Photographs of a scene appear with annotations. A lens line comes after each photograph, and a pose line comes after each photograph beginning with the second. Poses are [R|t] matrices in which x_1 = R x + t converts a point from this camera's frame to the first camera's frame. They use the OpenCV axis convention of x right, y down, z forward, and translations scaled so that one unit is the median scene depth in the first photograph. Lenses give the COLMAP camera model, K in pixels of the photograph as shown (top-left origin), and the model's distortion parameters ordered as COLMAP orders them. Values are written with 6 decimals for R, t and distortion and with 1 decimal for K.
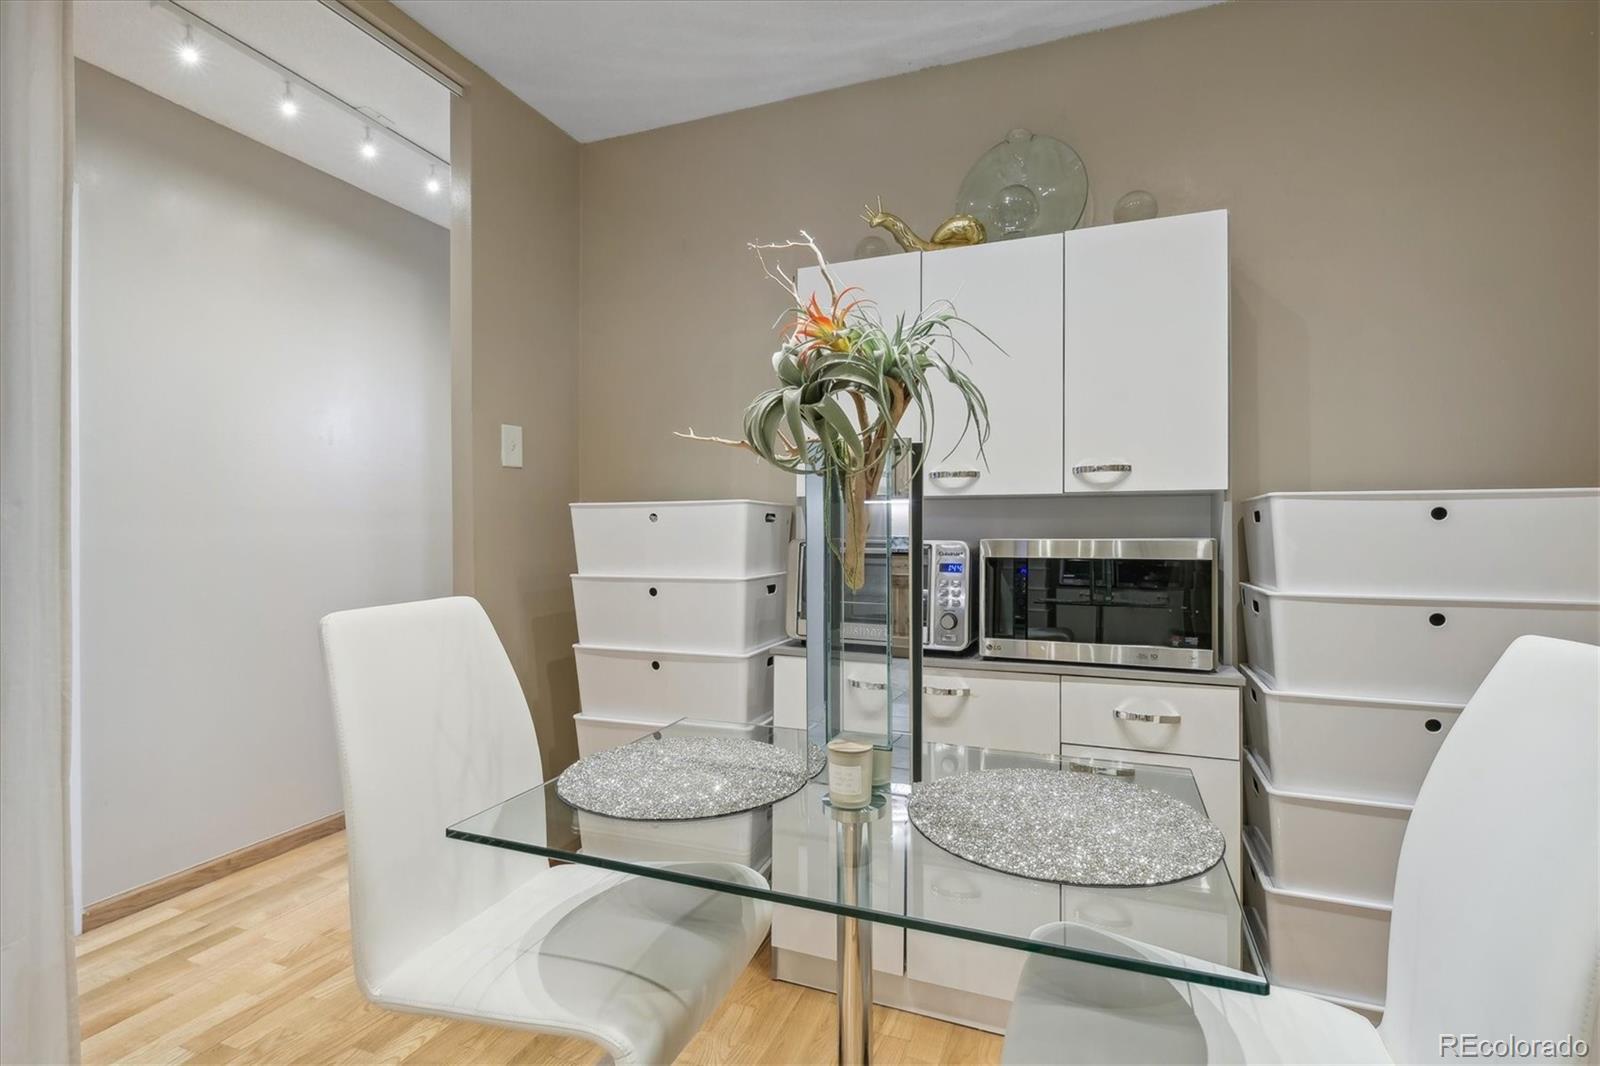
lens RADIAL K [[775.6, 0, 799.3], [0, 775.6, 533.7], [0, 0, 1]] dist [0.000441, -0.000017]
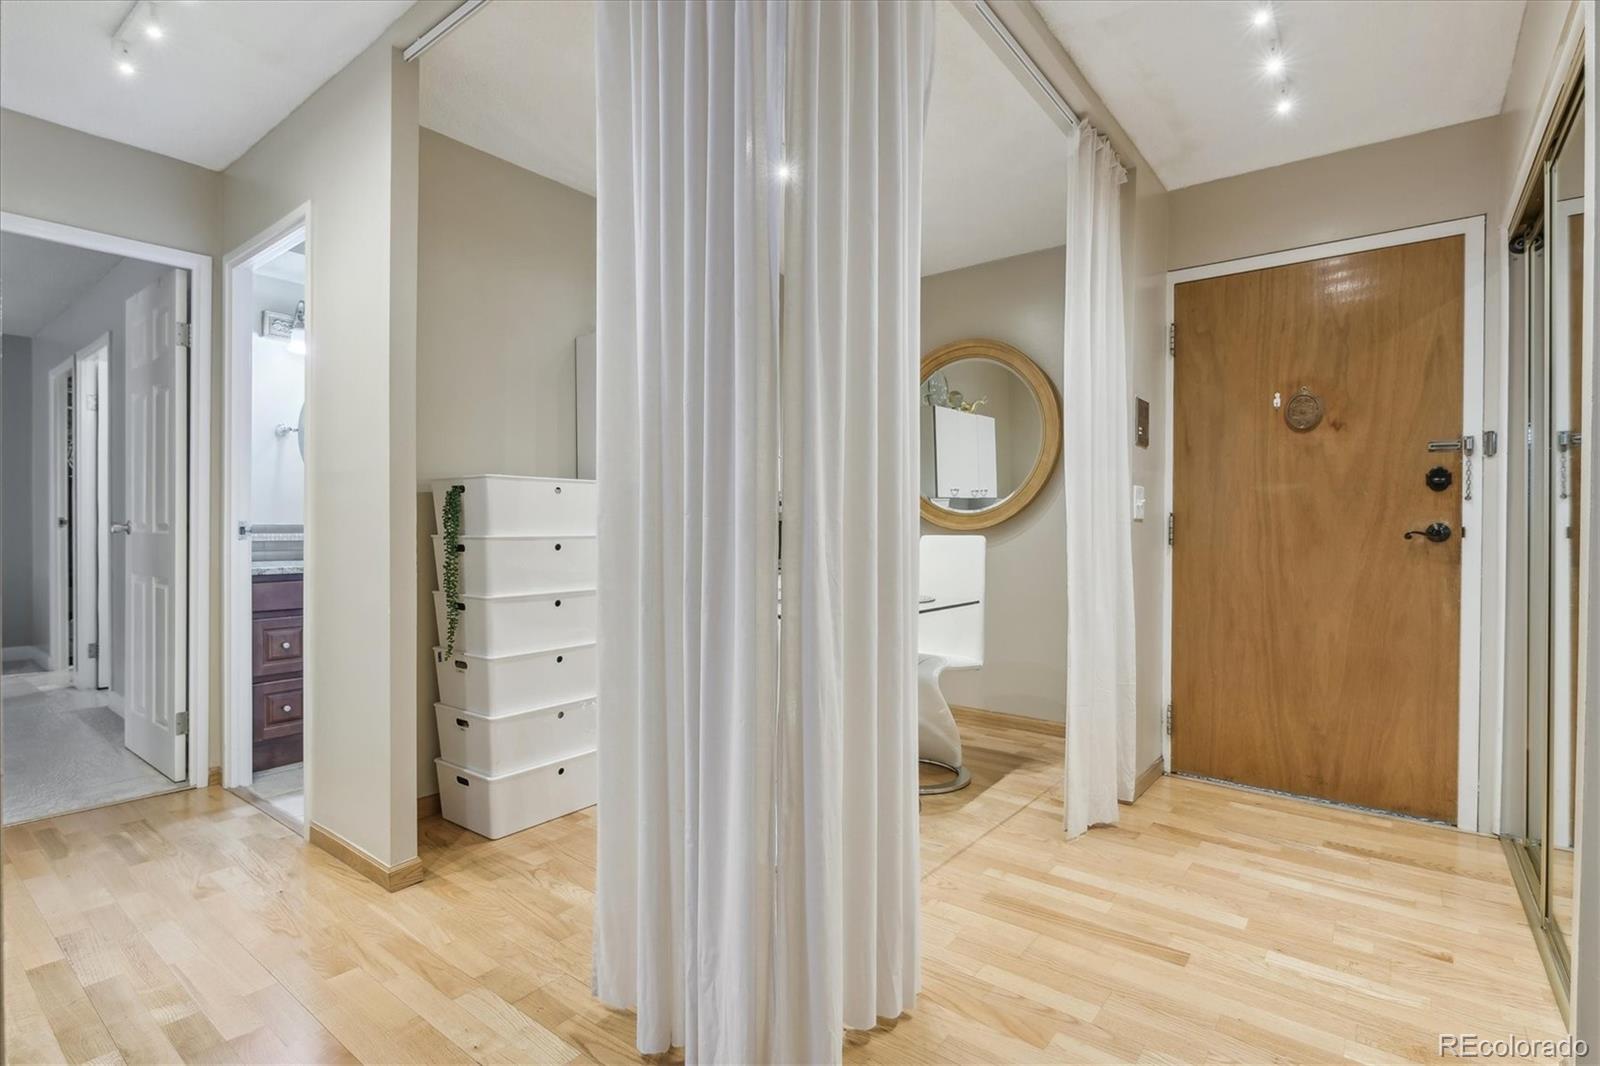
lens RADIAL K [[775.6, 0, 800.2], [0, 775.6, 532.4], [0, 0, 1]] dist [0.000441, -0.000017]
pose [[0.282891, -0.005924, 0.959134, -1.331850], [-0.001327, 0.999978, 0.006567, 0.041392], [-0.959151, -0.003130, 0.282877, 0.235688]]
